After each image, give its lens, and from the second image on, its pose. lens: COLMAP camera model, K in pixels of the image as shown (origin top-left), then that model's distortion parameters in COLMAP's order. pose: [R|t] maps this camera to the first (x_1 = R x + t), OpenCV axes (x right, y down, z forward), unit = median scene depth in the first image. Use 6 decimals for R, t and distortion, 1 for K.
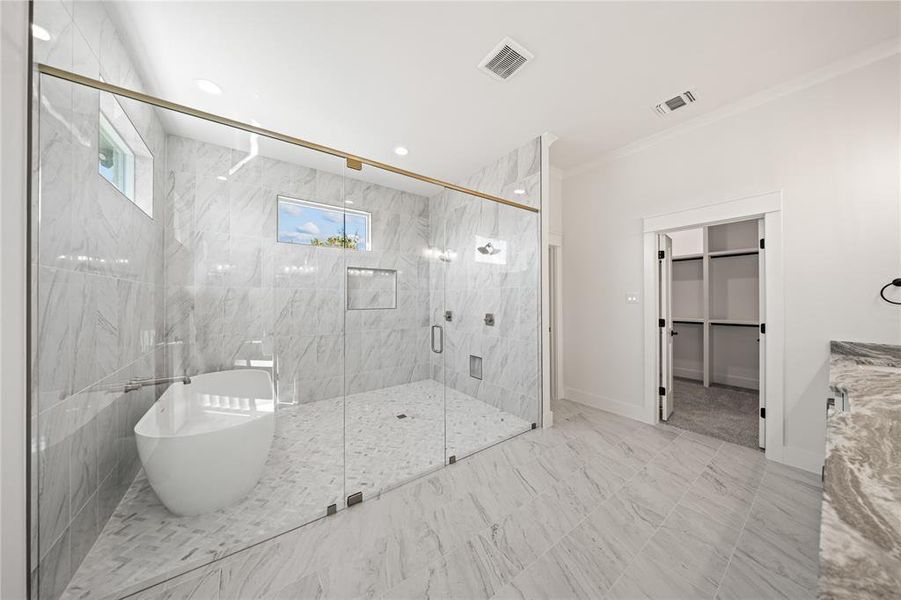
lens RADIAL K [[284.3, 0, 450.3], [0, 284.3, 298.7], [0, 0, 1]] dist [-0.013699, 0.000059]
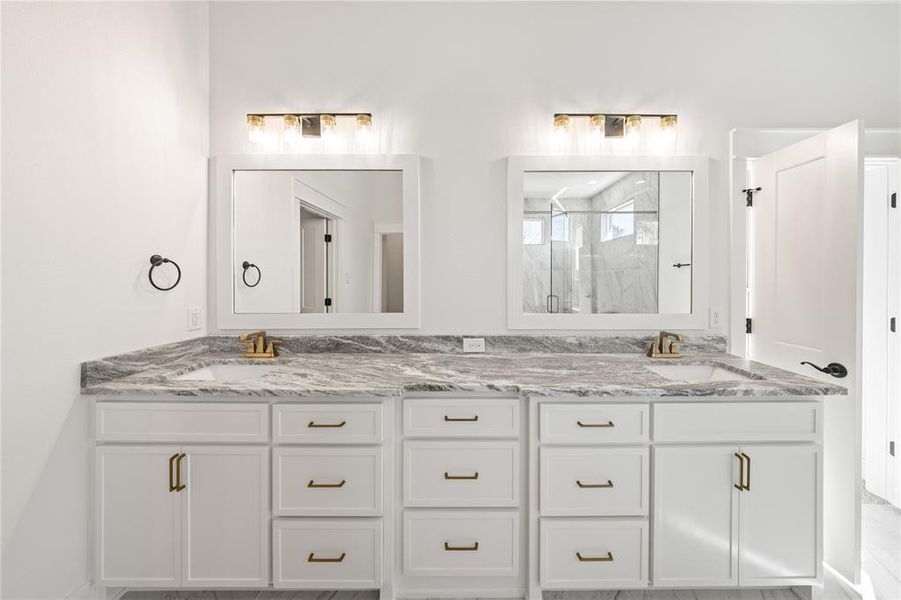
lens RADIAL K [[294.1, 0, 468.4], [0, 294.1, 279.7], [0, 0, 1]] dist [0.000076, -0.000087]
pose [[-0.811244, 0.000226, 0.584708, 0.345037], [-0.001008, 0.999998, -0.001785, -0.003966], [-0.584708, -0.002038, -0.811242, 0.779773]]
